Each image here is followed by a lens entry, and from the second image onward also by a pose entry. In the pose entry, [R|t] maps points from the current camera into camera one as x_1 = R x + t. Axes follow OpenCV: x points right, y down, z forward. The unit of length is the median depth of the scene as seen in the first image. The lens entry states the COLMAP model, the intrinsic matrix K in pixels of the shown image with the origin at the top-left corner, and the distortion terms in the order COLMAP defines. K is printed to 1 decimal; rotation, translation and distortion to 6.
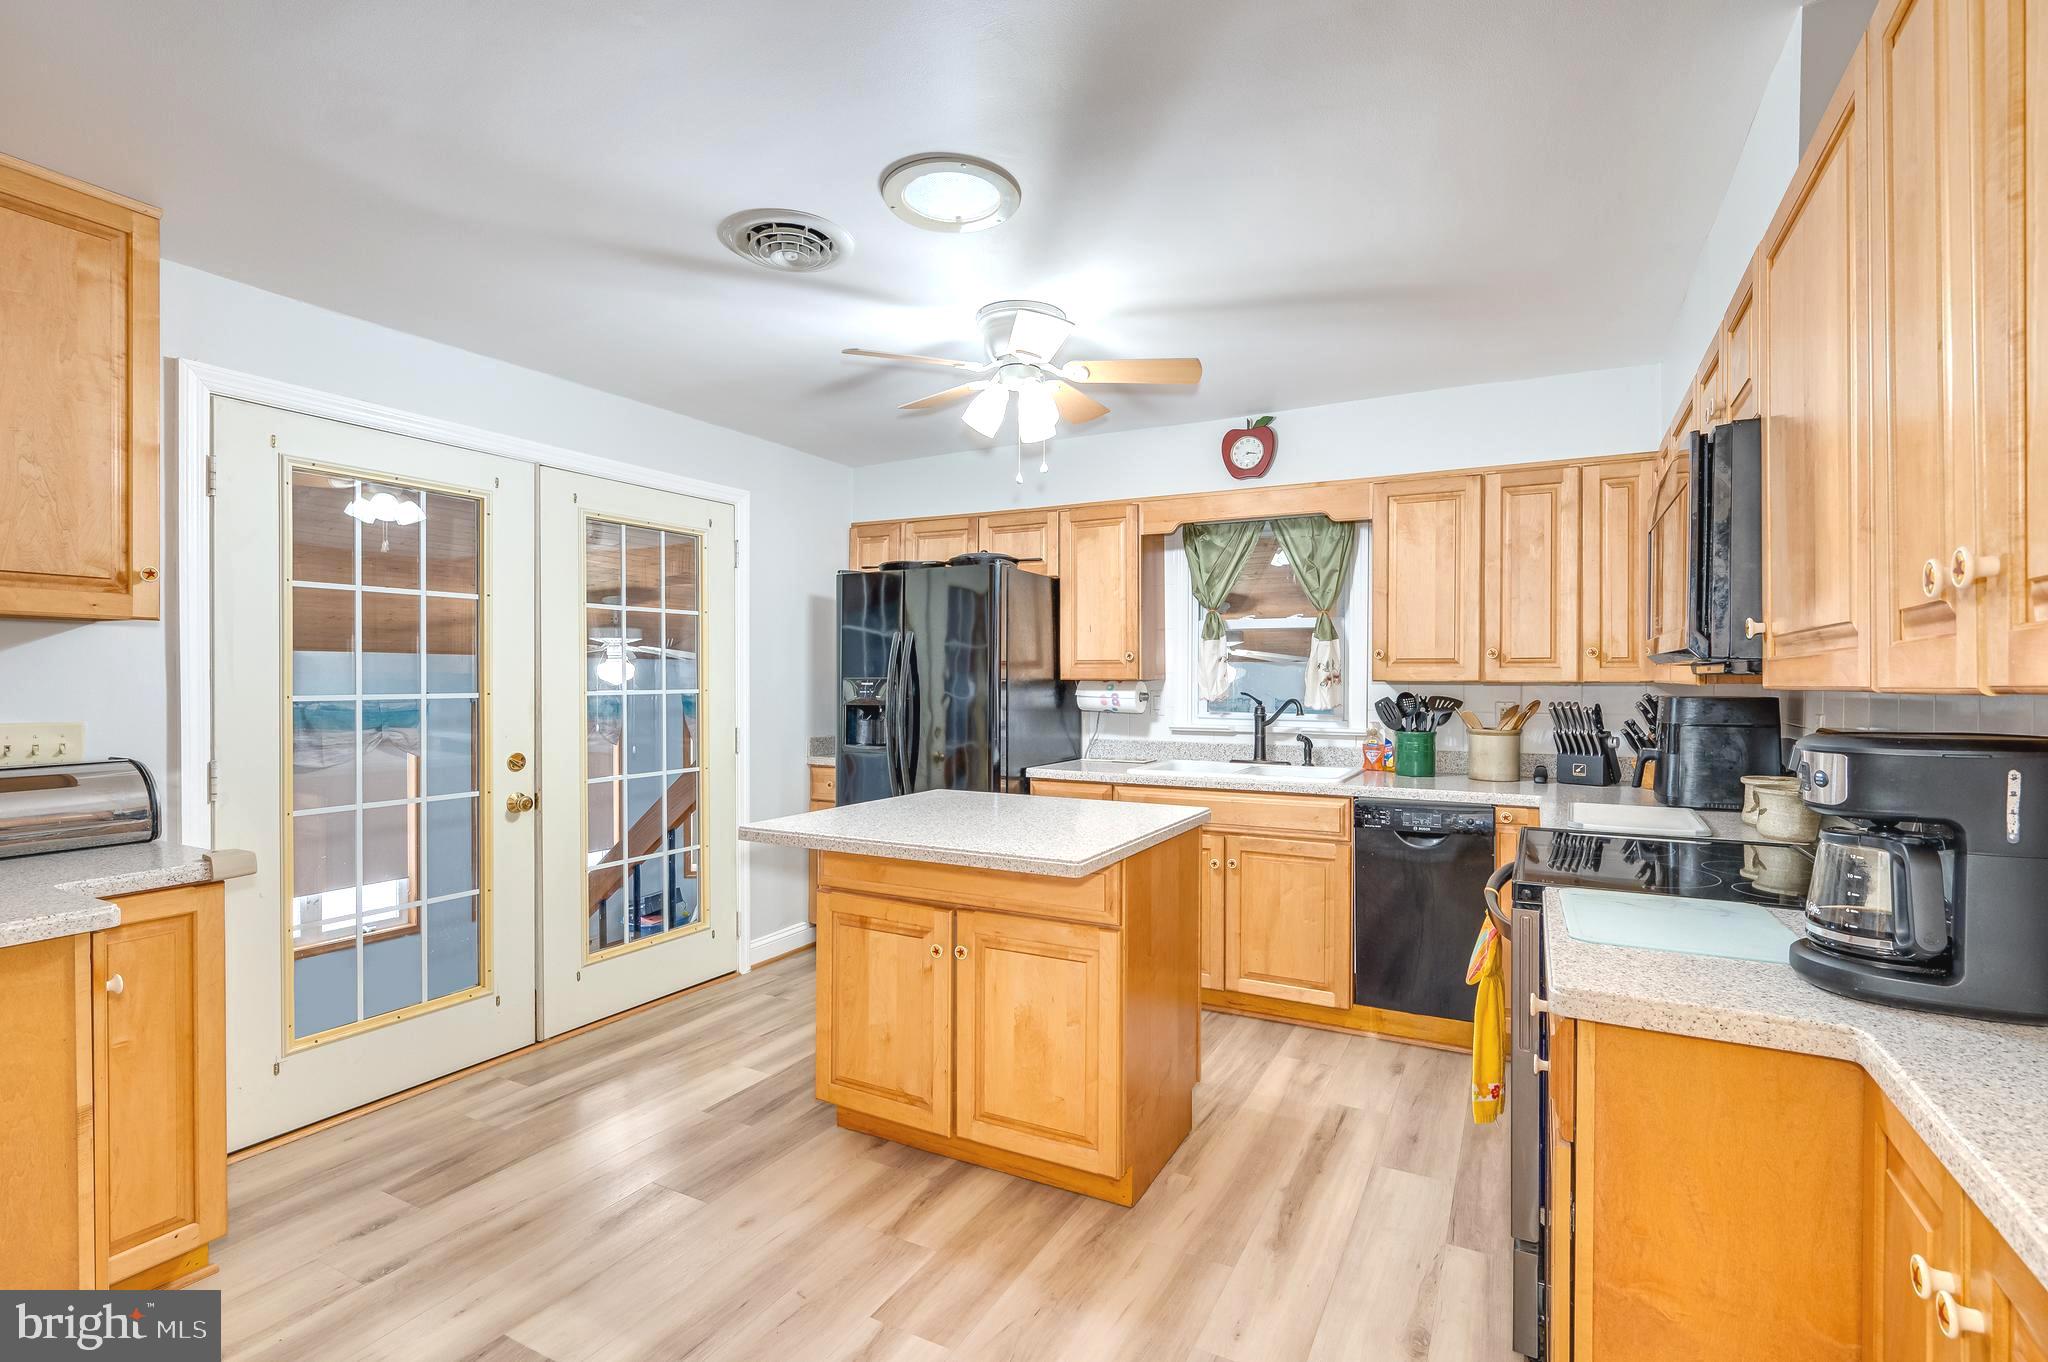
lens RADIAL K [[938.2, 0, 1008.3], [0, 938.2, 684.9], [0, 0, 1]] dist [-0.004162, 0.000139]
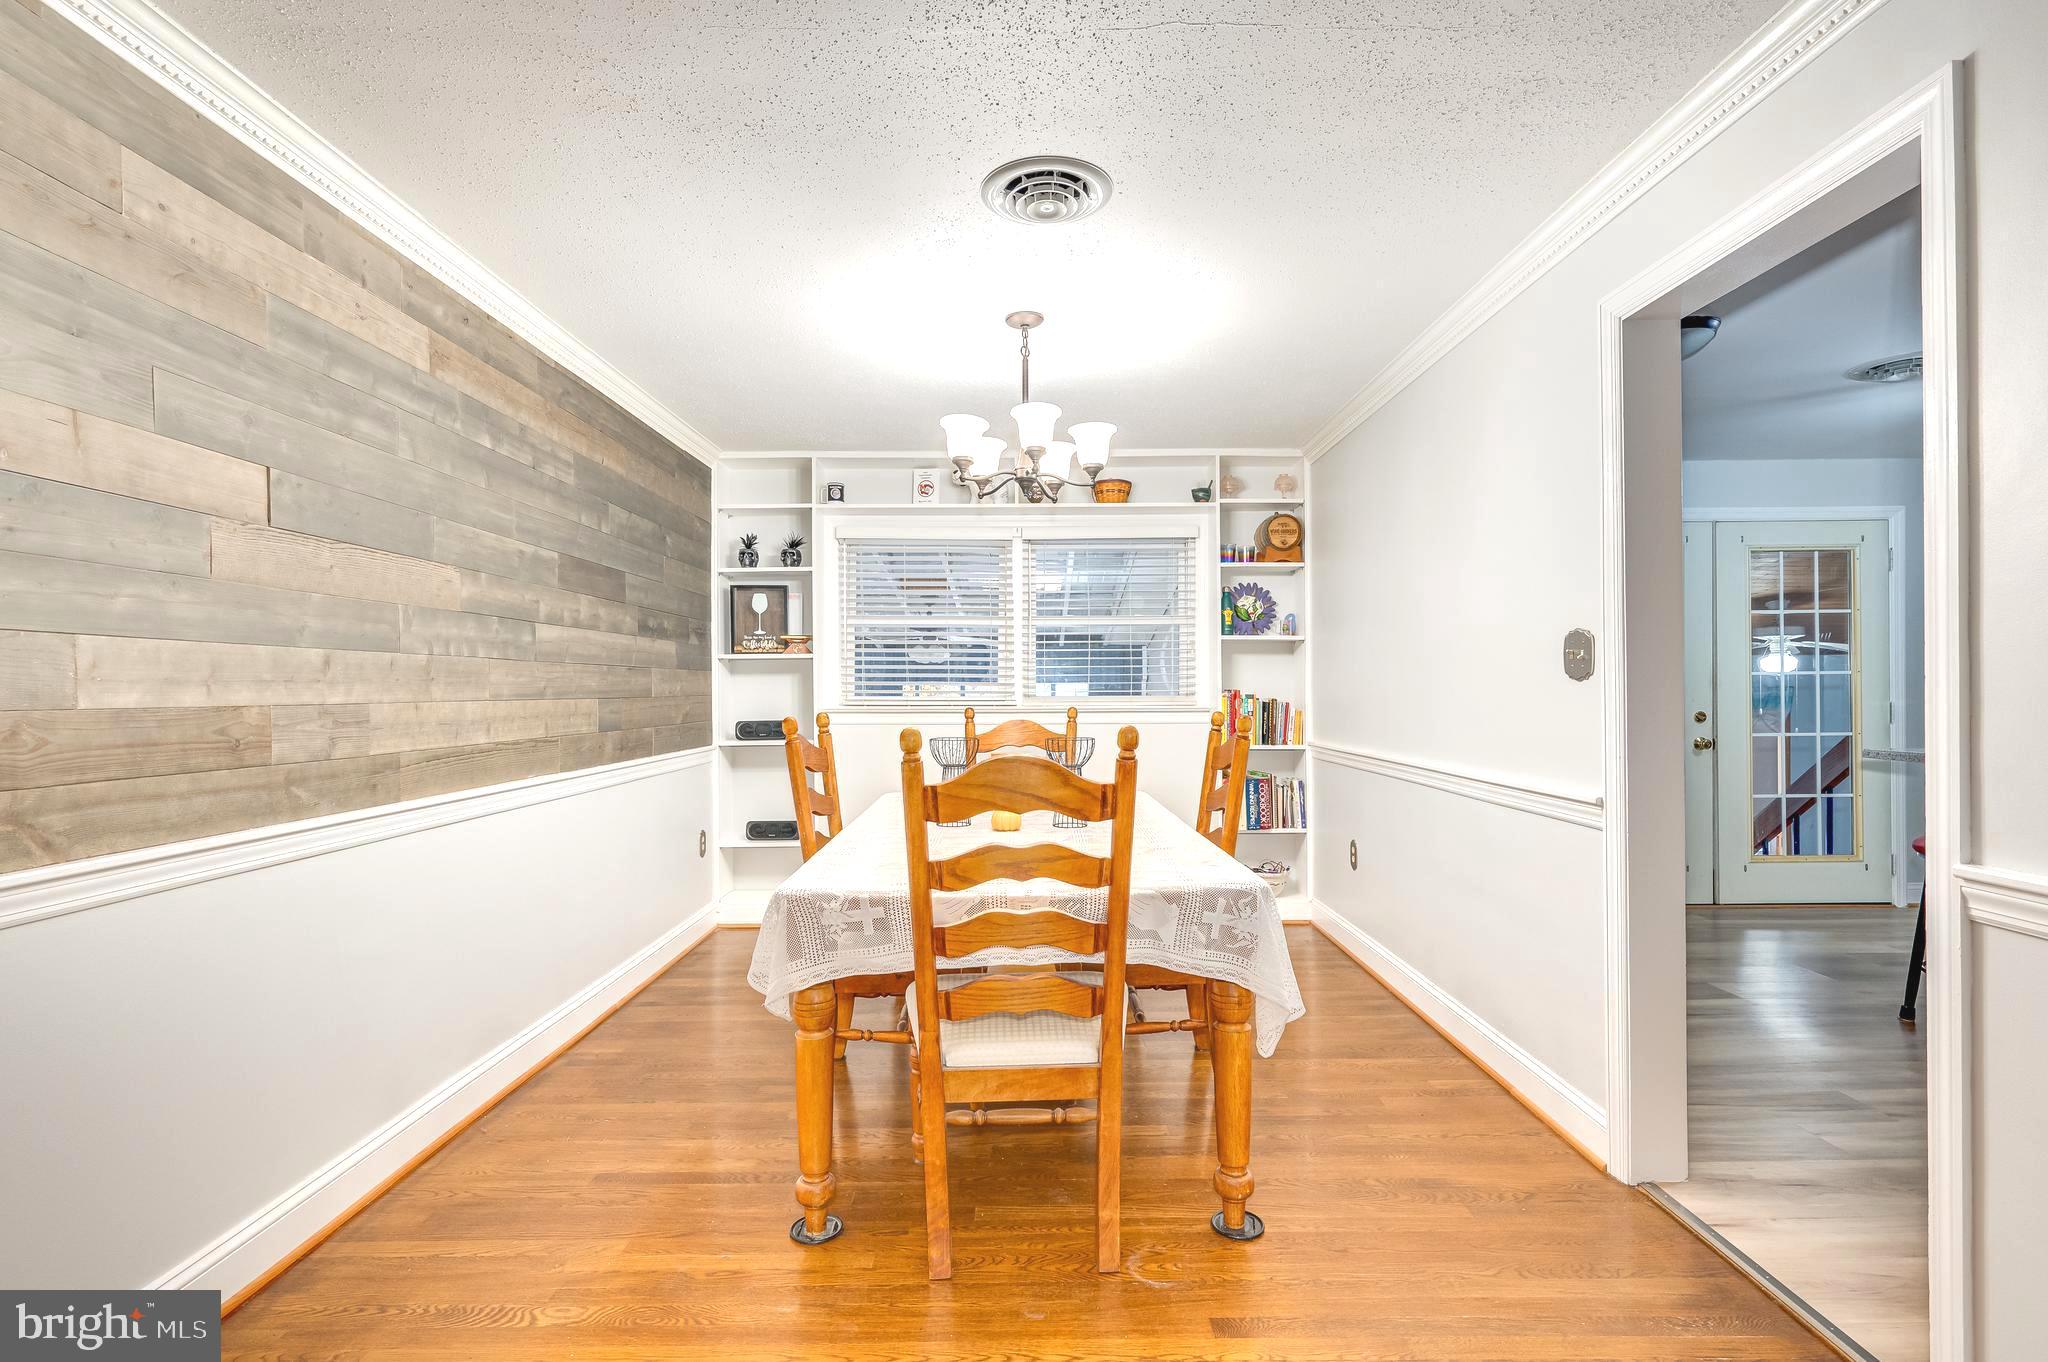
lens RADIAL K [[938.2, 0, 1066.9], [0, 938.2, 691.8], [0, 0, 1]] dist [-0.004162, 0.000139]
pose [[0.497034, -0.002329, -0.867728, 0.250592], [-0.000818, 0.999995, -0.003153, 0.039224], [0.867731, 0.002277, 0.497029, -0.570413]]
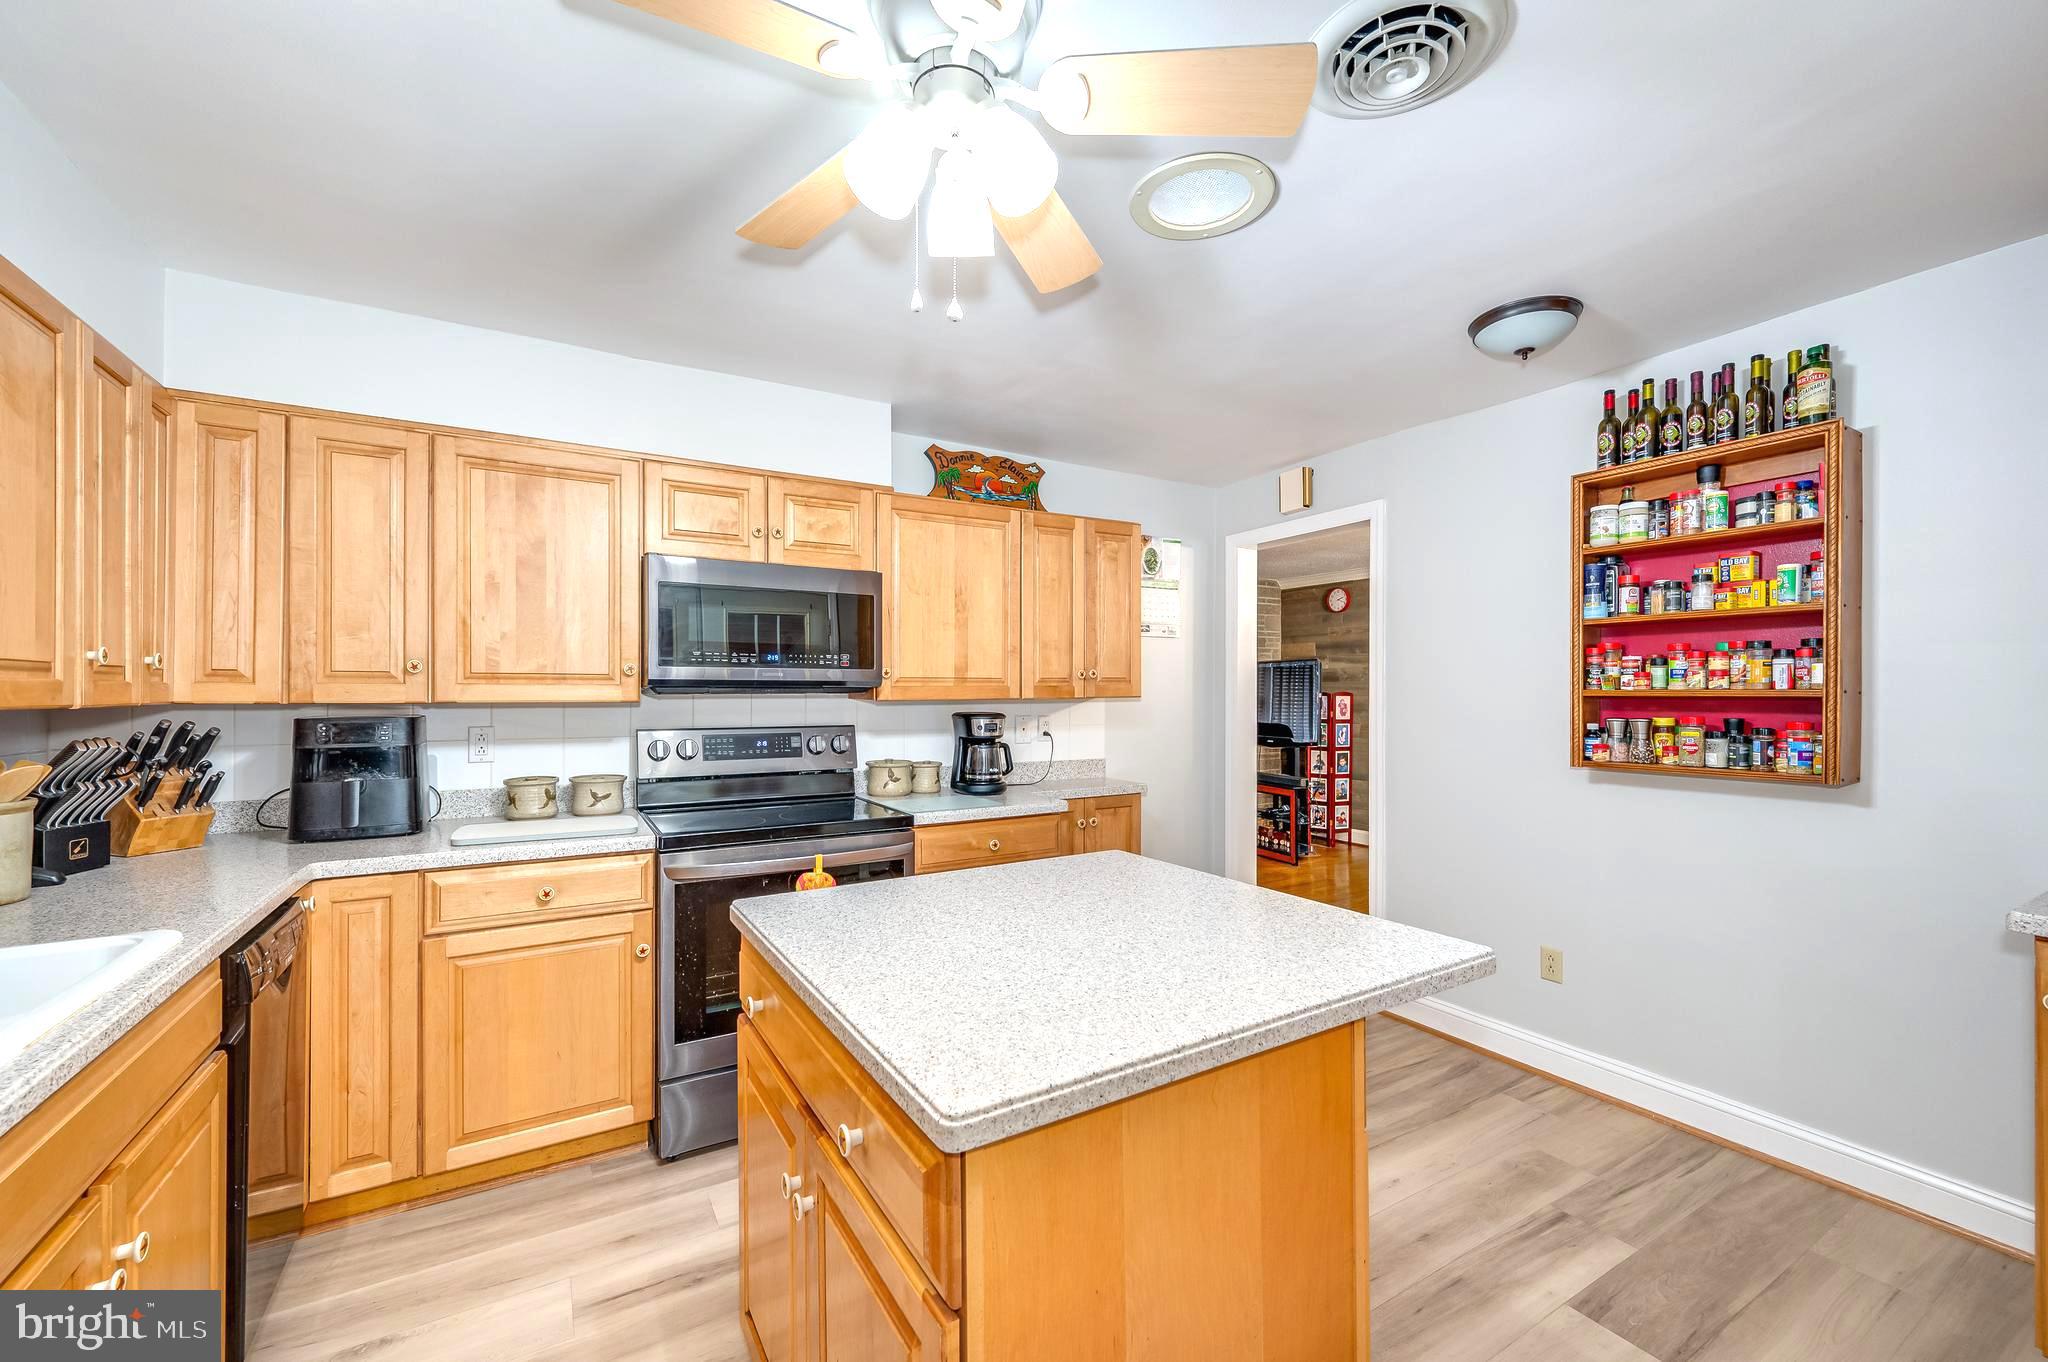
lens RADIAL K [[832.2, 0, 1050.1], [0, 832.2, 693.9], [0, 0, 1]] dist [0.000120, -0.000087]
pose [[-0.874742, -0.003498, 0.484576, -0.187888], [0.003005, 0.999916, 0.012642, -0.013974], [-0.484579, 0.012514, -0.874658, 1.014855]]
